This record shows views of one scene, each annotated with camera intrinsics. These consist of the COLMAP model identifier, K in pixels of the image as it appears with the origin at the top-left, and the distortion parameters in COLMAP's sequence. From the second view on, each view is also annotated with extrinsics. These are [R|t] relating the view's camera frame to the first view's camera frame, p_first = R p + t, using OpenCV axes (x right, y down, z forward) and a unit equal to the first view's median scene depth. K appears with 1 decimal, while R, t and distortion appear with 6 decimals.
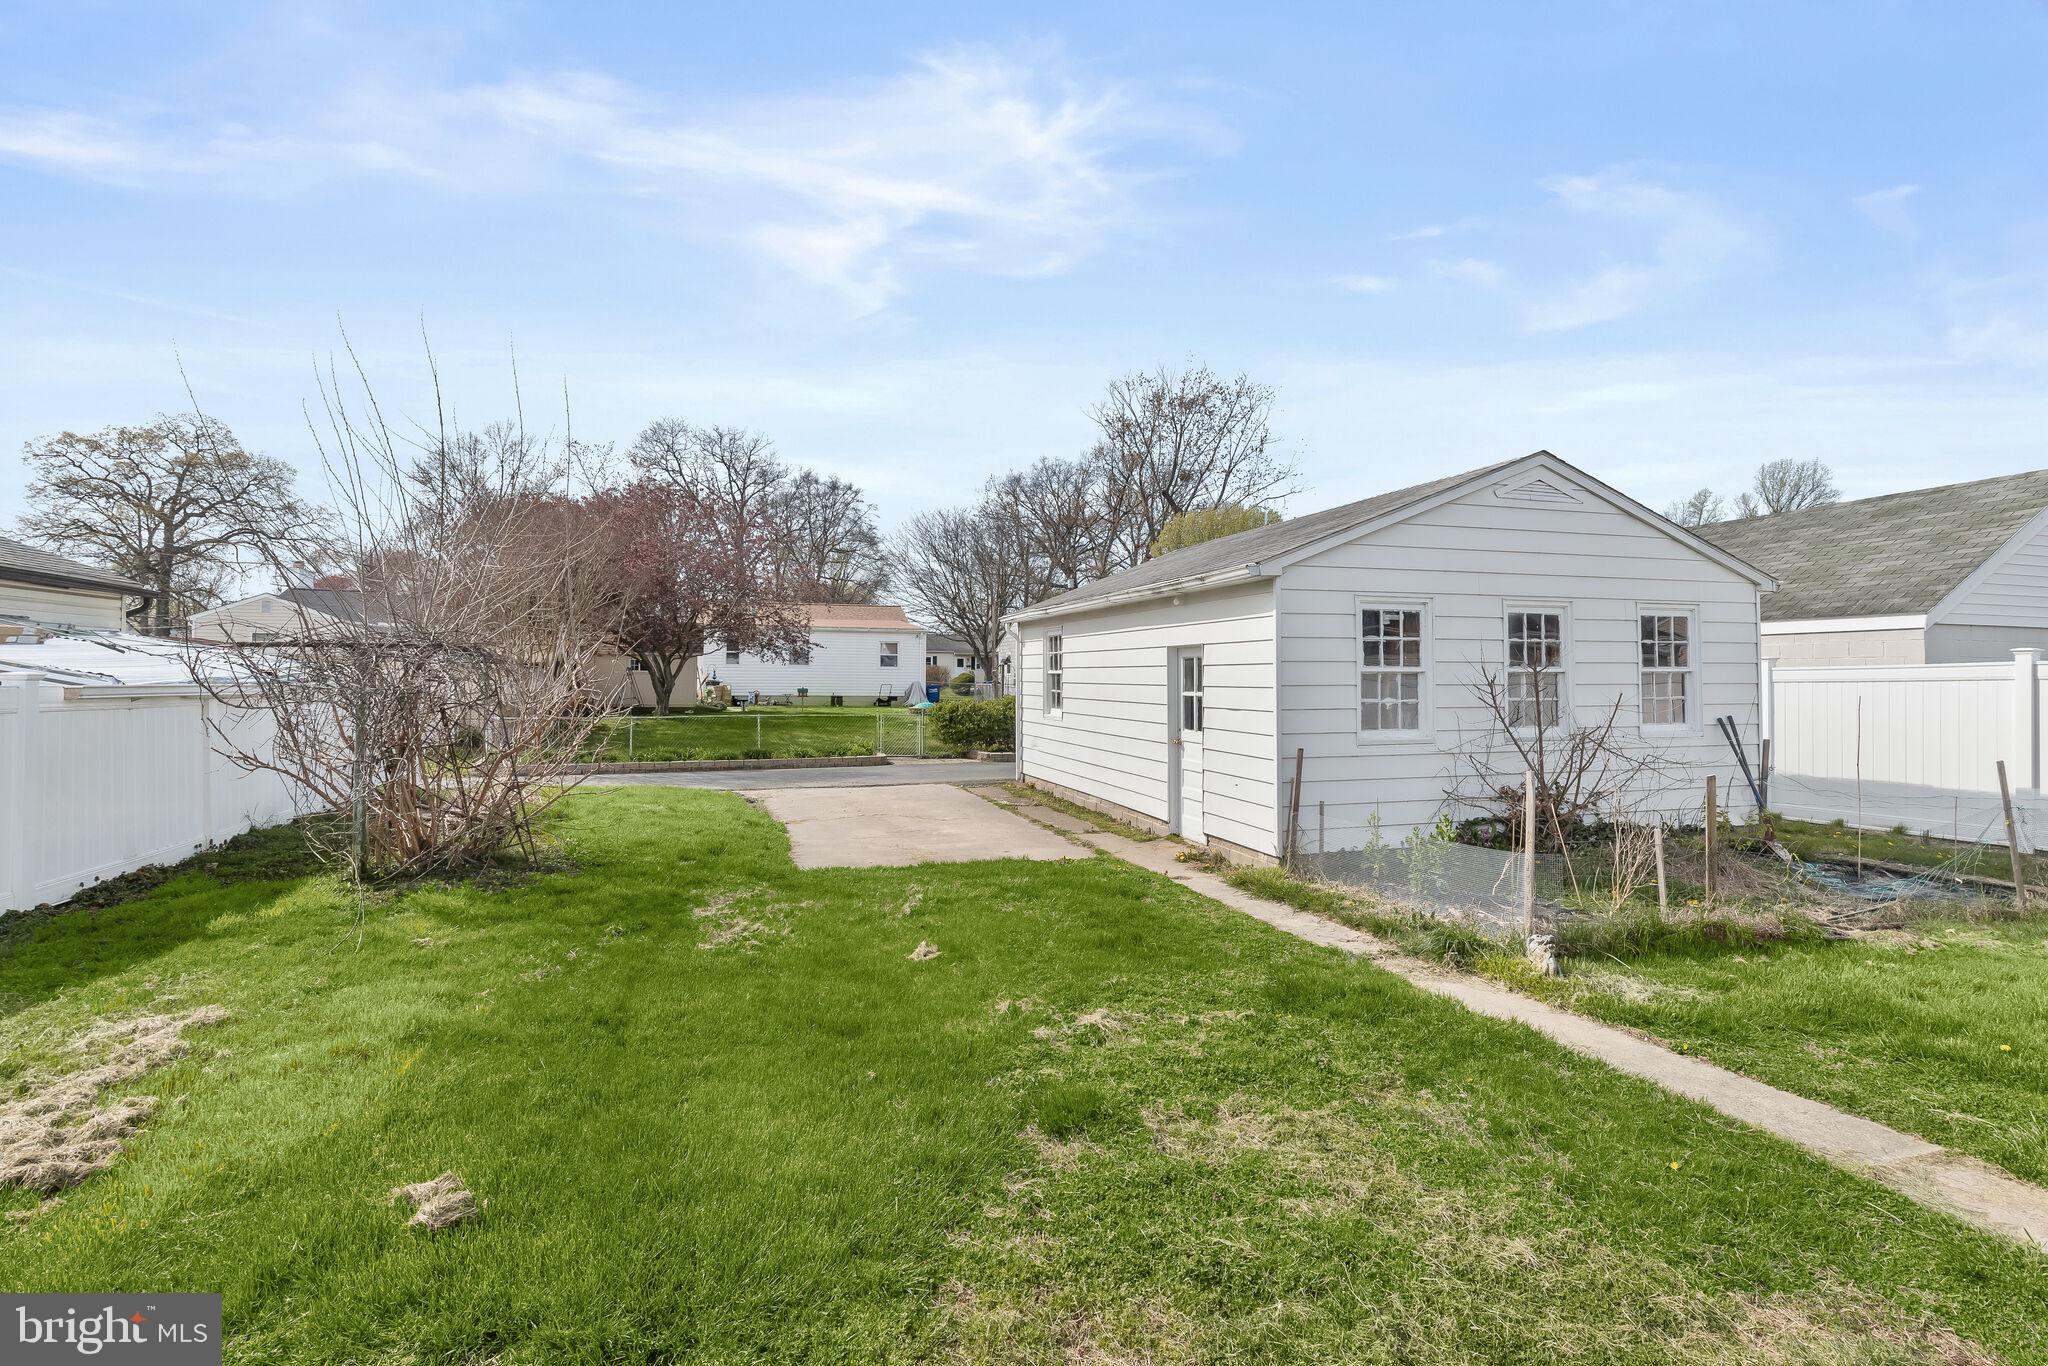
lens RADIAL K [[935.1, 0, 1025.4], [0, 935.1, 674.9], [0, 0, 1]] dist [-0.000798, 0.000768]
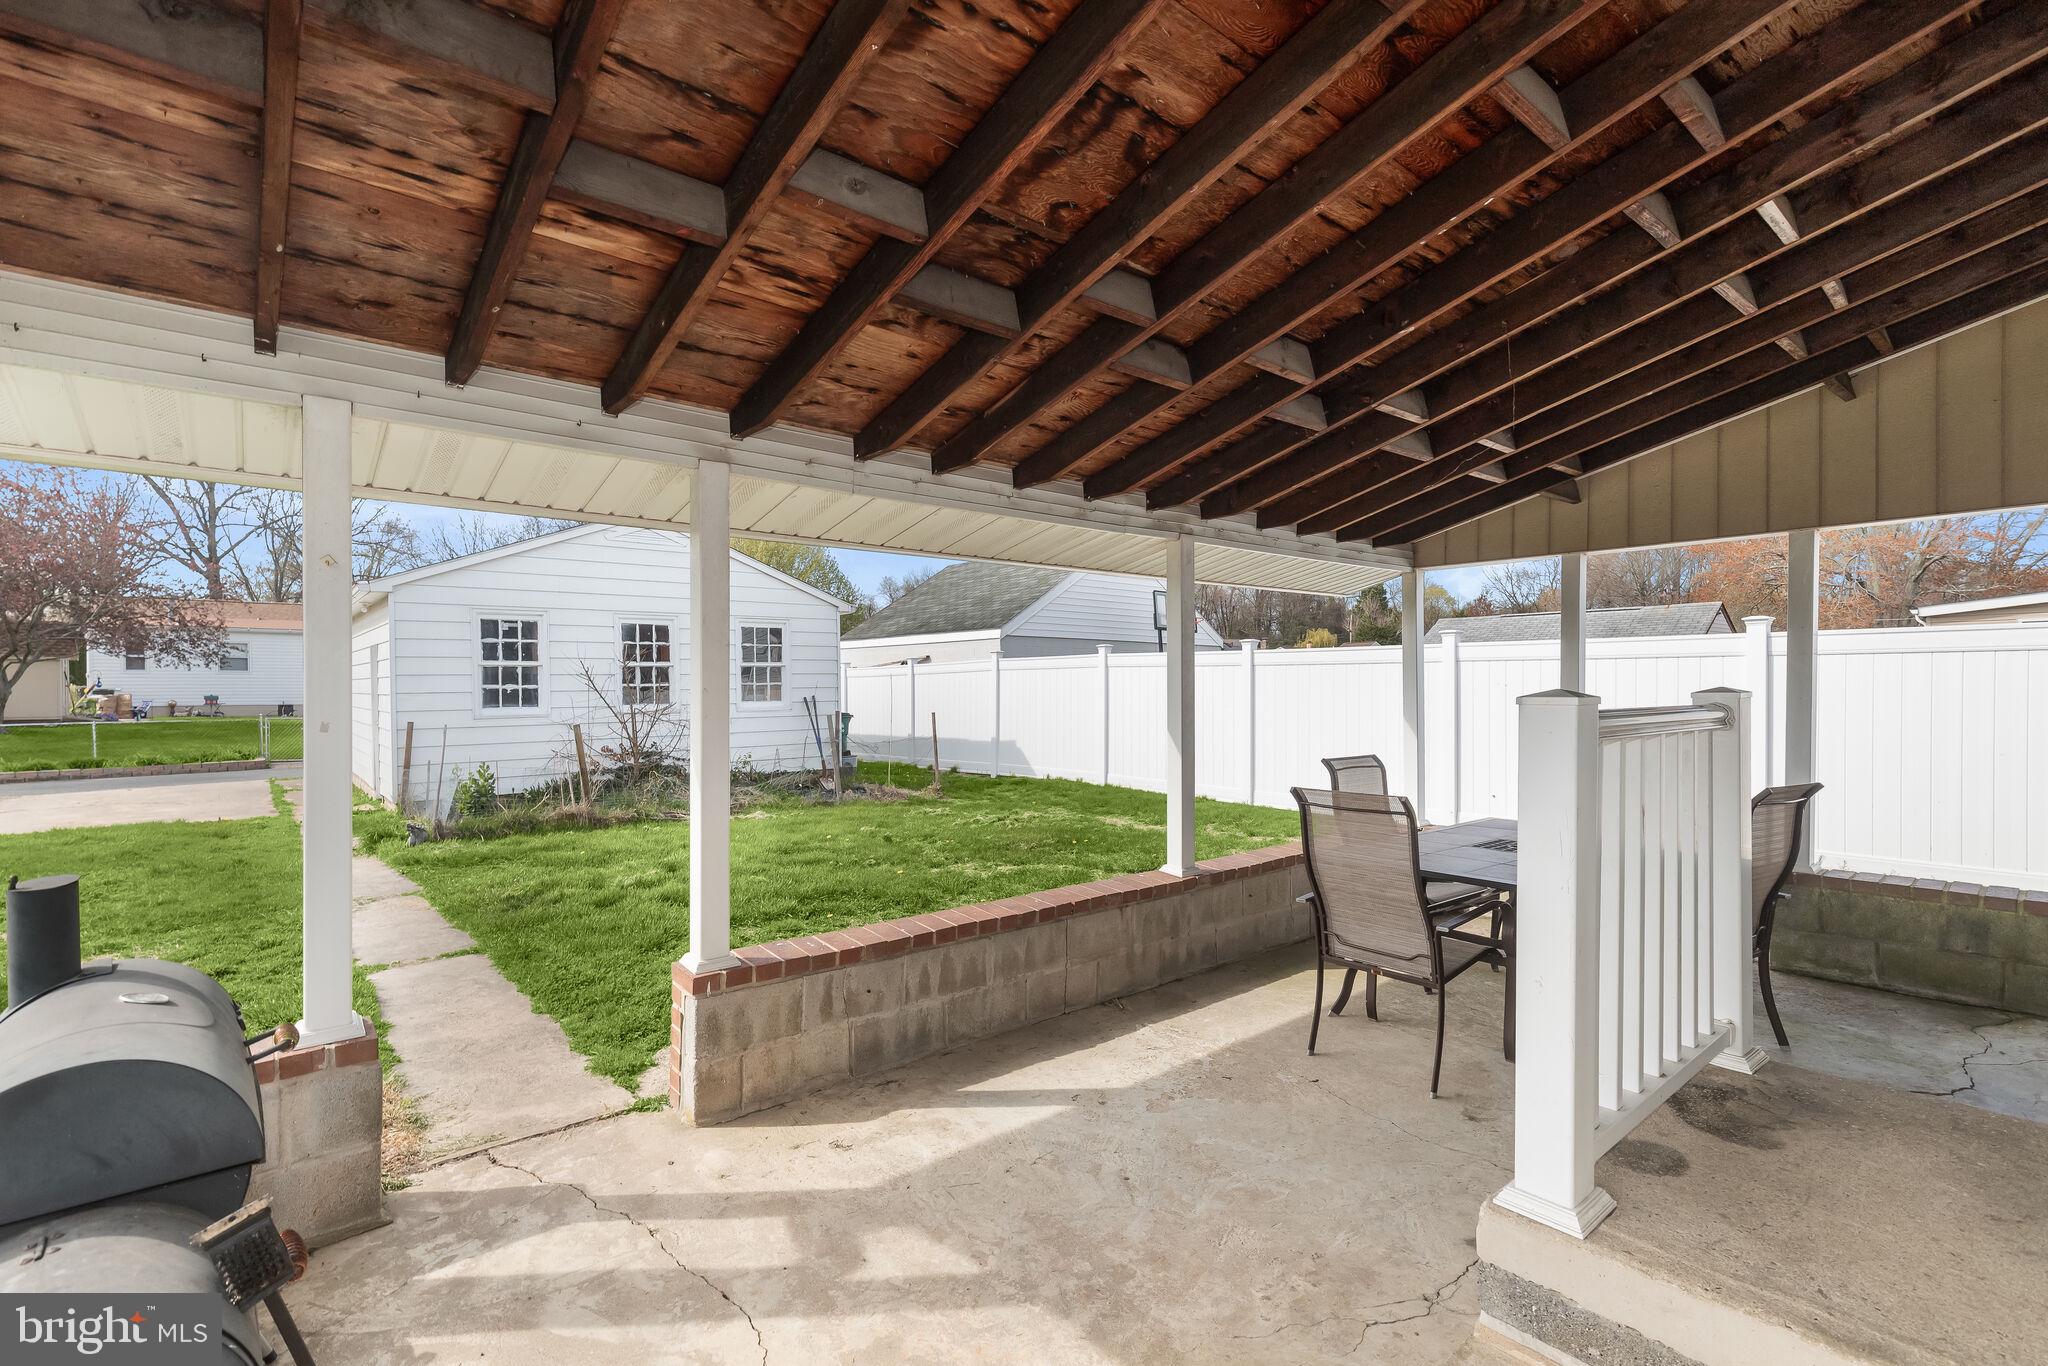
lens RADIAL K [[935.1, 0, 1051.1], [0, 935.1, 696.6], [0, 0, 1]] dist [-0.000798, 0.000768]
pose [[0.922817, -0.014970, 0.384947, 0.455045], [0.009245, 0.999817, 0.016720, 0.020692], [-0.385127, -0.011870, 0.922787, -0.429610]]
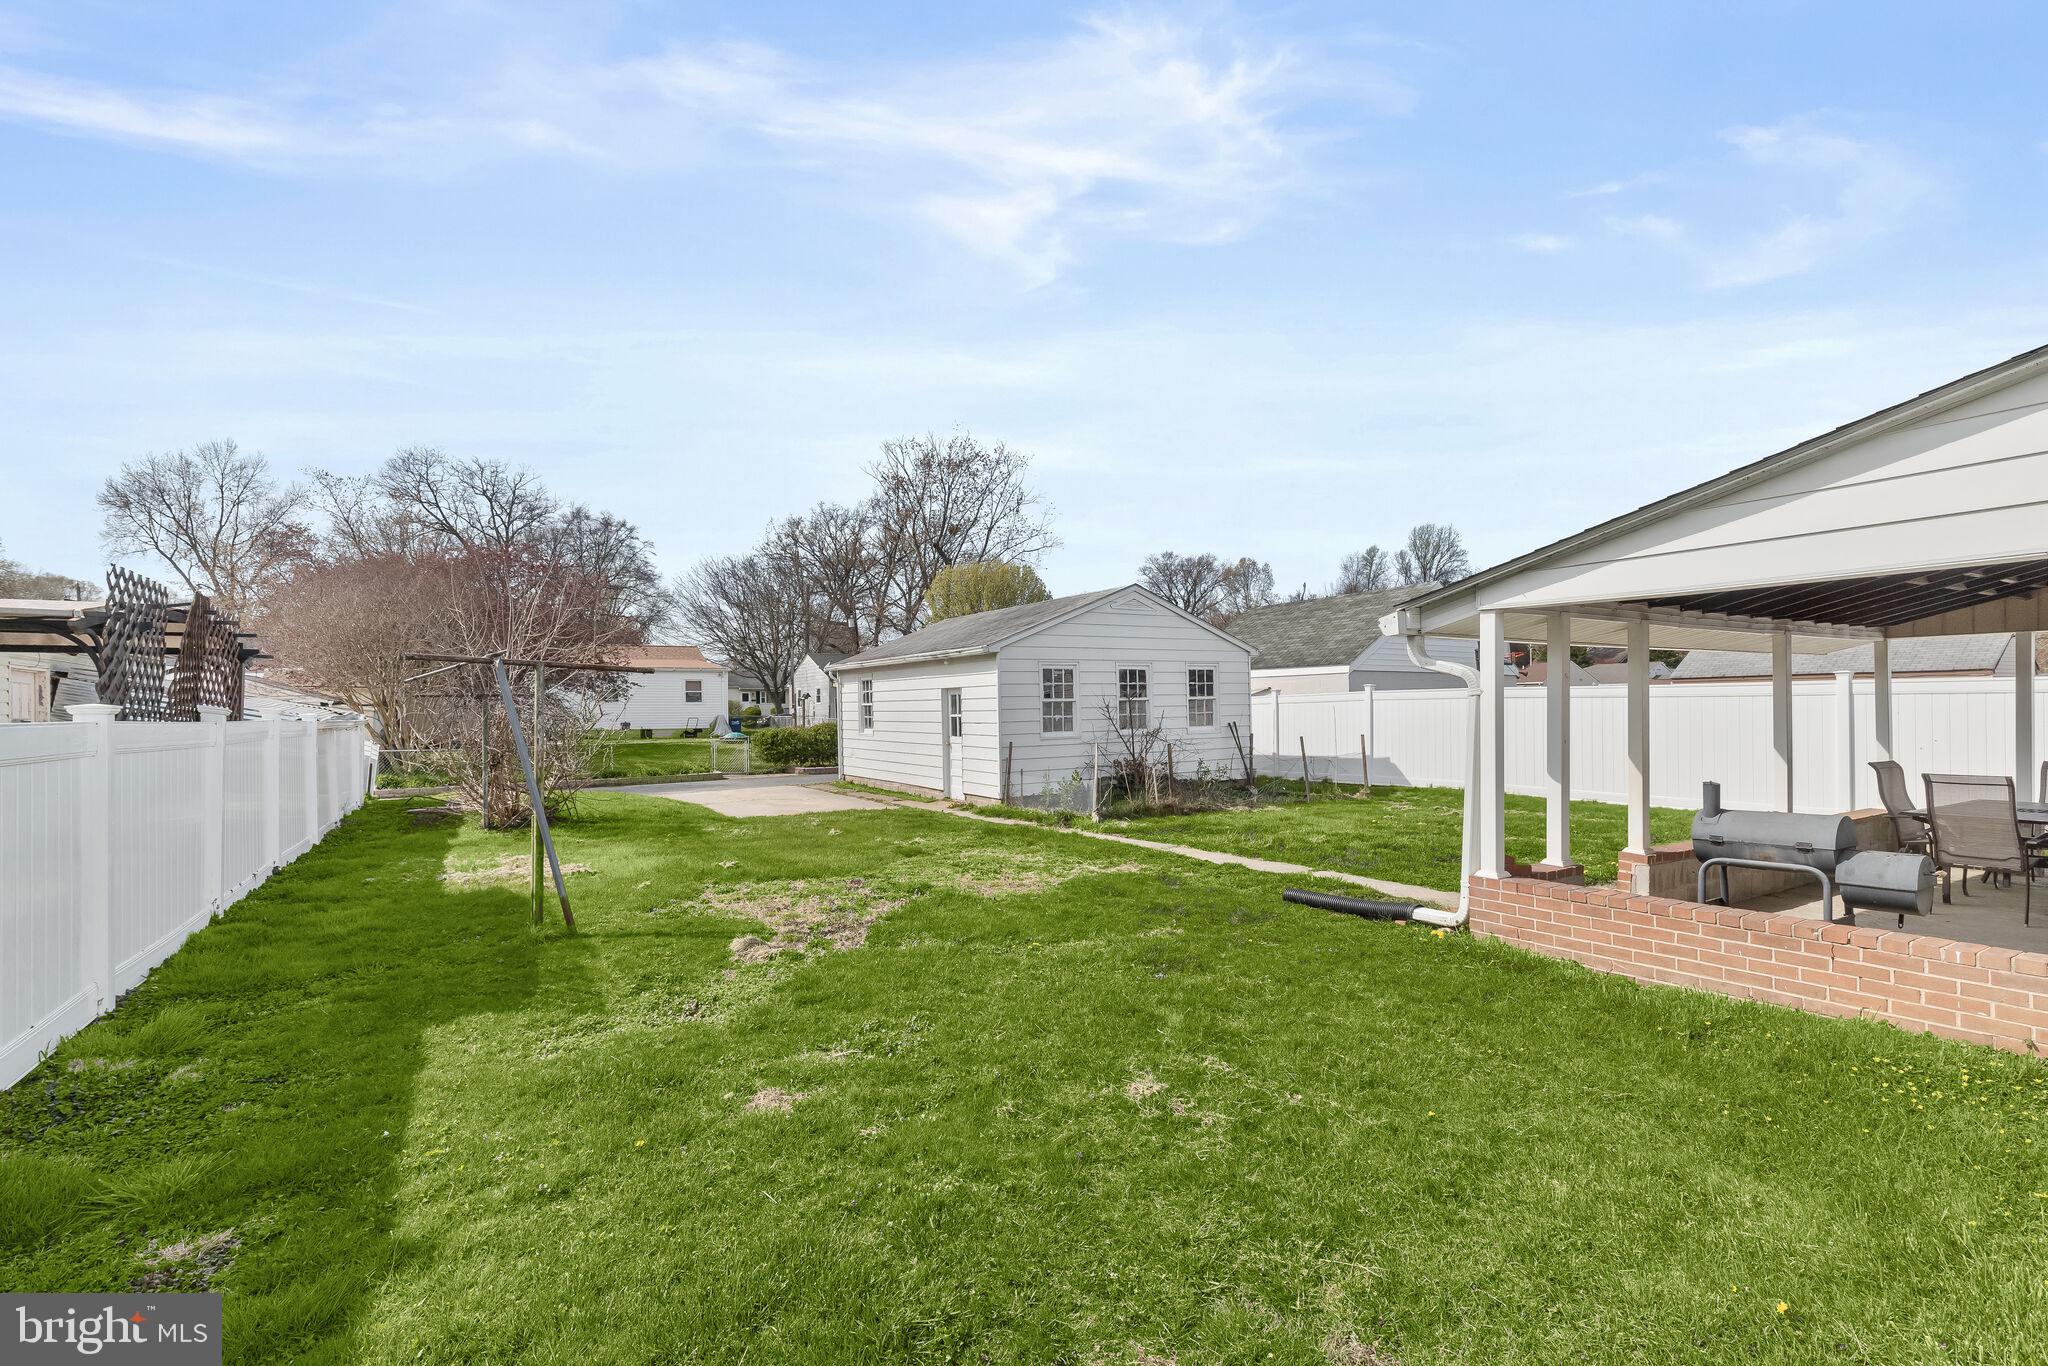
lens RADIAL K [[935.1, 0, 1029.6], [0, 935.1, 697.2], [0, 0, 1]] dist [-0.000798, 0.000768]
pose [[0.969780, -0.015032, 0.243516, -0.097938], [0.017266, 0.999826, -0.007042, 0.000598], [-0.243367, 0.011033, 0.969871, -0.634677]]
